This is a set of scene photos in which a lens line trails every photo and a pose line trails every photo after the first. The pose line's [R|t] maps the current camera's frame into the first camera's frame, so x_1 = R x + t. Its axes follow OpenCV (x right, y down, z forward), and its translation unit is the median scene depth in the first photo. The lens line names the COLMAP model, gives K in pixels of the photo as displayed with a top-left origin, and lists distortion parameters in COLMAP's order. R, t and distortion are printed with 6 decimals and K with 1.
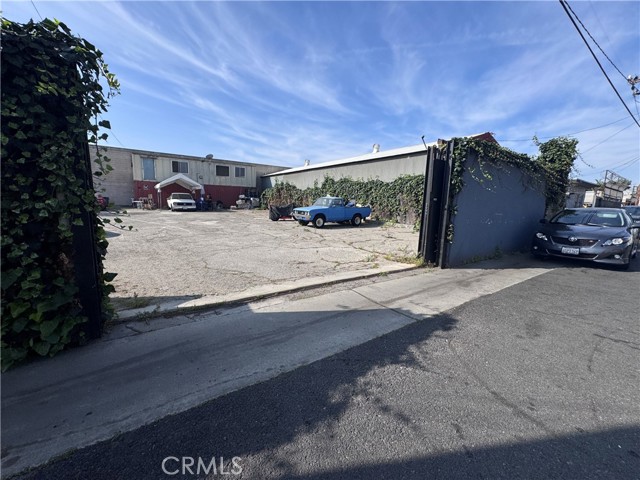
lens RADIAL K [[255.8, 0, 322.0], [0, 255.8, 236.2], [0, 0, 1]] dist [-0.000977, 0.000236]
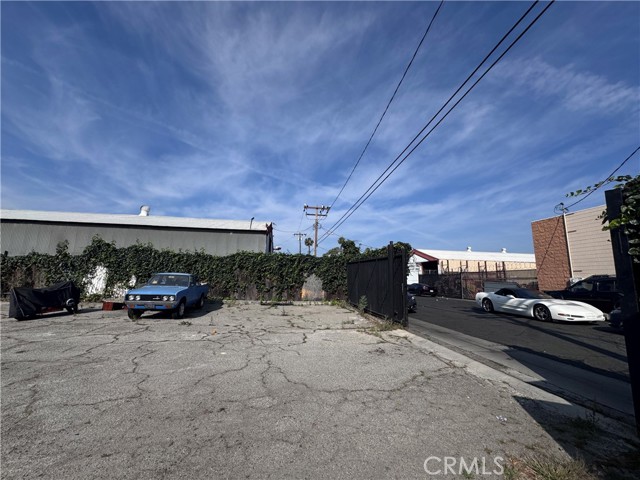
lens RADIAL K [[255.8, 0, 320.6], [0, 255.8, 239.9], [0, 0, 1]] dist [-0.000977, 0.000236]
pose [[0.441587, 0.112832, 0.890095, -0.381346], [0.116324, 0.976488, -0.181494, -0.054039], [-0.889646, 0.183685, 0.418080, 0.260868]]
